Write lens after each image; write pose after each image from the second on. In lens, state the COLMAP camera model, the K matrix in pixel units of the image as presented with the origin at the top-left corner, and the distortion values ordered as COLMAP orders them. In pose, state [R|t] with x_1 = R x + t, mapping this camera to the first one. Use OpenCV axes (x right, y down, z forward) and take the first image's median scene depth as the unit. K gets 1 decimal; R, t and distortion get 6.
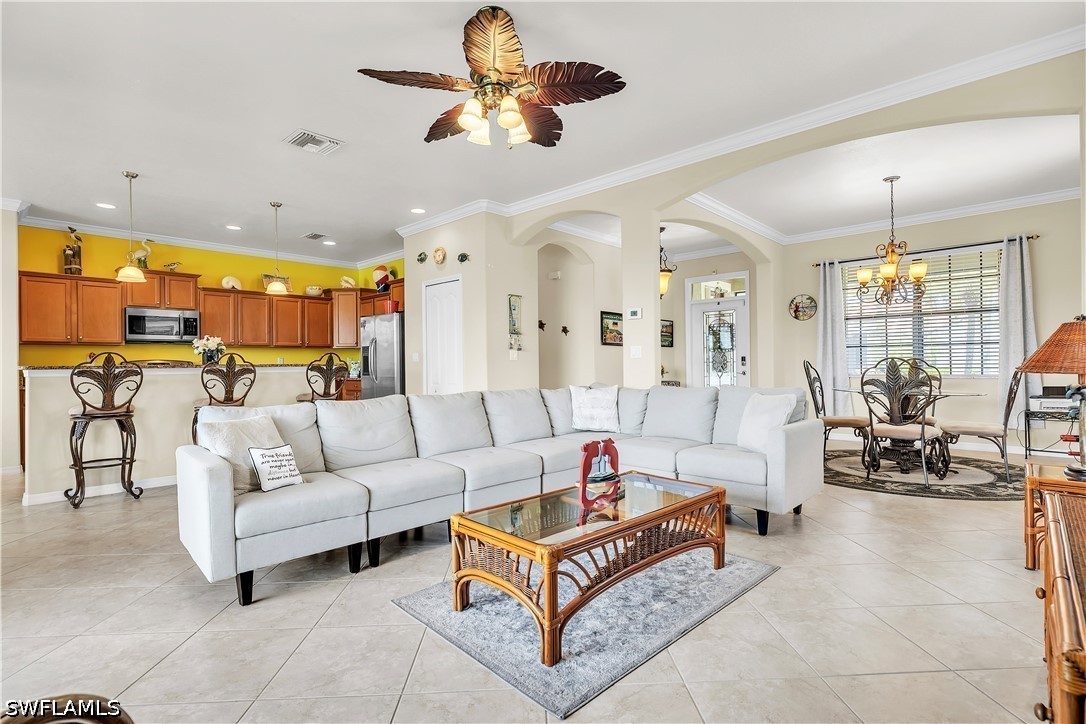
lens RADIAL K [[519.3, 0, 542.9], [0, 519.3, 361.2], [0, 0, 1]] dist [0.000542, 0.000307]
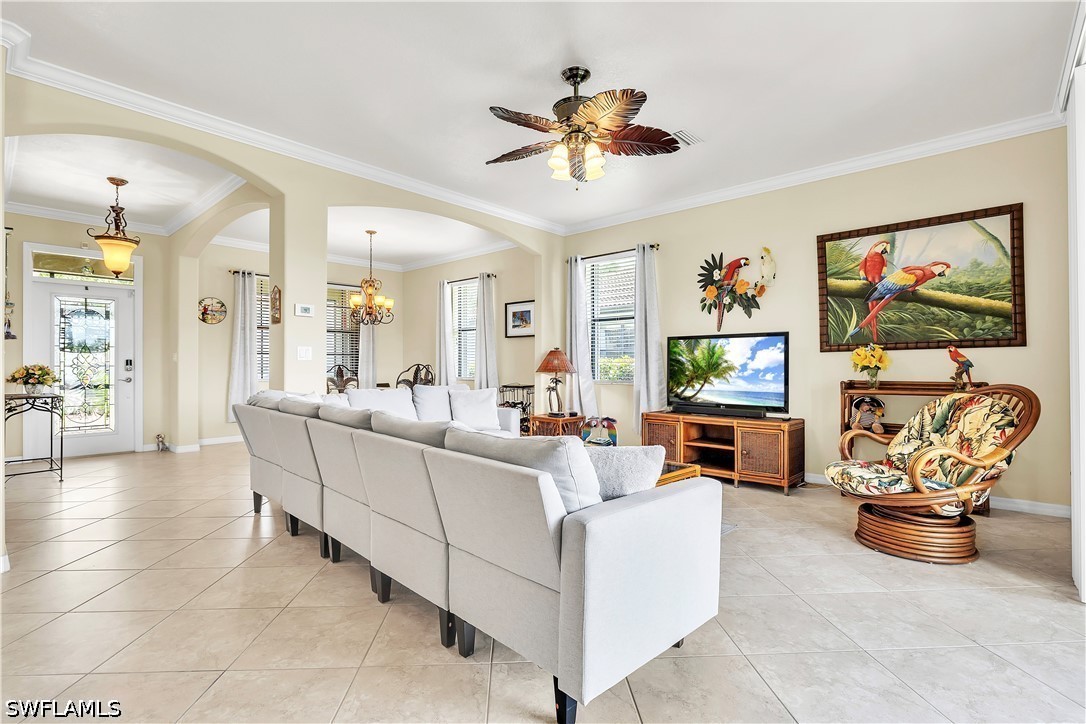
lens RADIAL K [[499.2, 0, 540.3], [0, 499.2, 364.4], [0, 0, 1]] dist [-0.001337, 0.008248]
pose [[0.000460, 0.013684, 0.999906, -0.530551], [-0.005217, 0.999893, -0.013681, 0.007925], [-0.999986, -0.005210, 0.000531, 0.471855]]
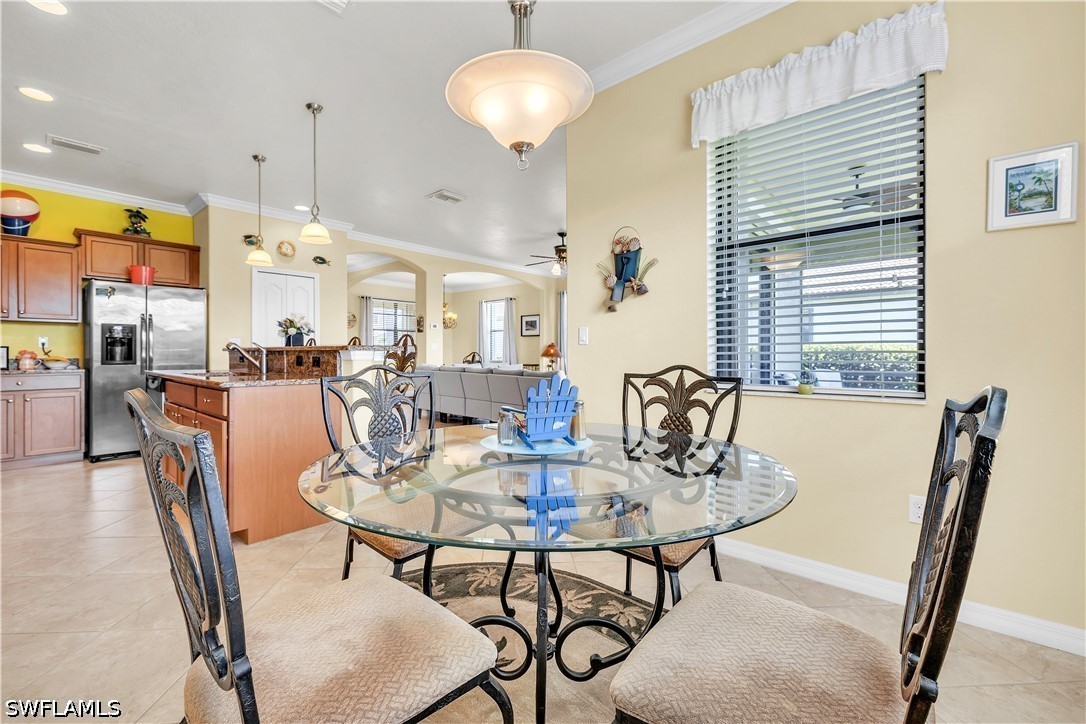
lens RADIAL K [[464.9, 0, 541.2], [0, 464.9, 355.4], [0, 0, 1]] dist [0.001724, 0.000975]
pose [[-0.021646, 0.008404, 0.999730, -1.208016], [-0.006789, 0.999940, -0.008553, 0.019930], [-0.999743, -0.006973, -0.021588, 0.516625]]
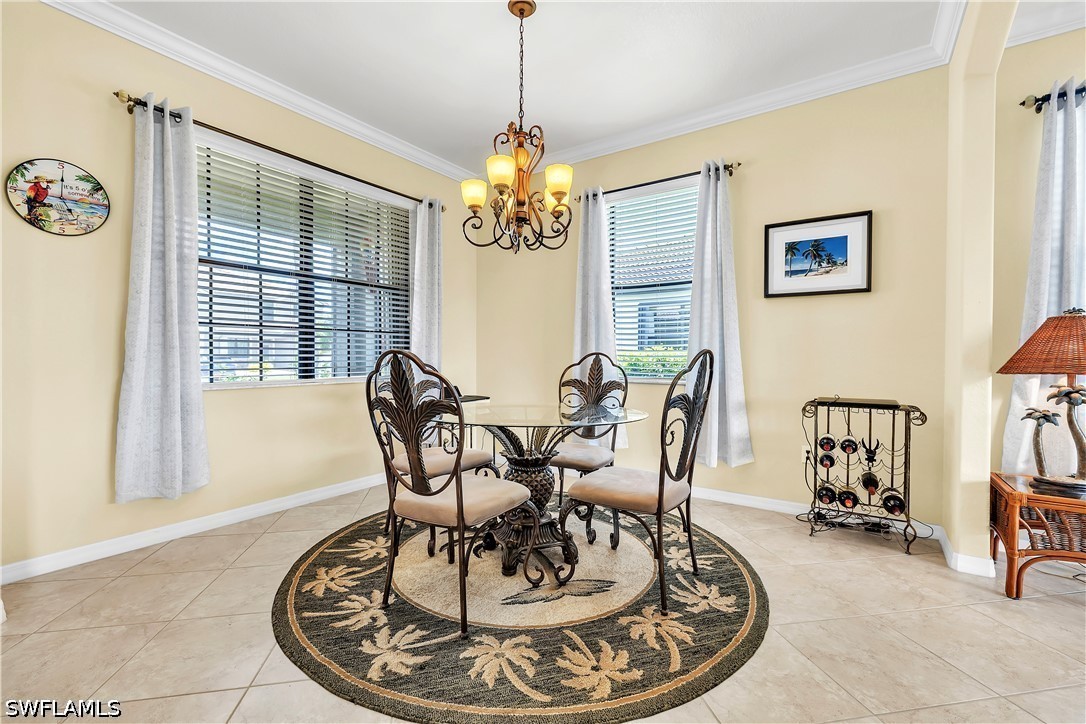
lens RADIAL K [[464.9, 0, 541.2], [0, 464.9, 355.4], [0, 0, 1]] dist [0.001724, 0.000975]
pose [[-0.147268, 0.004720, 0.989085, 0.179650], [-0.008526, 0.999945, -0.006041, 0.000706], [-0.989060, -0.009322, -0.147220, 0.894093]]
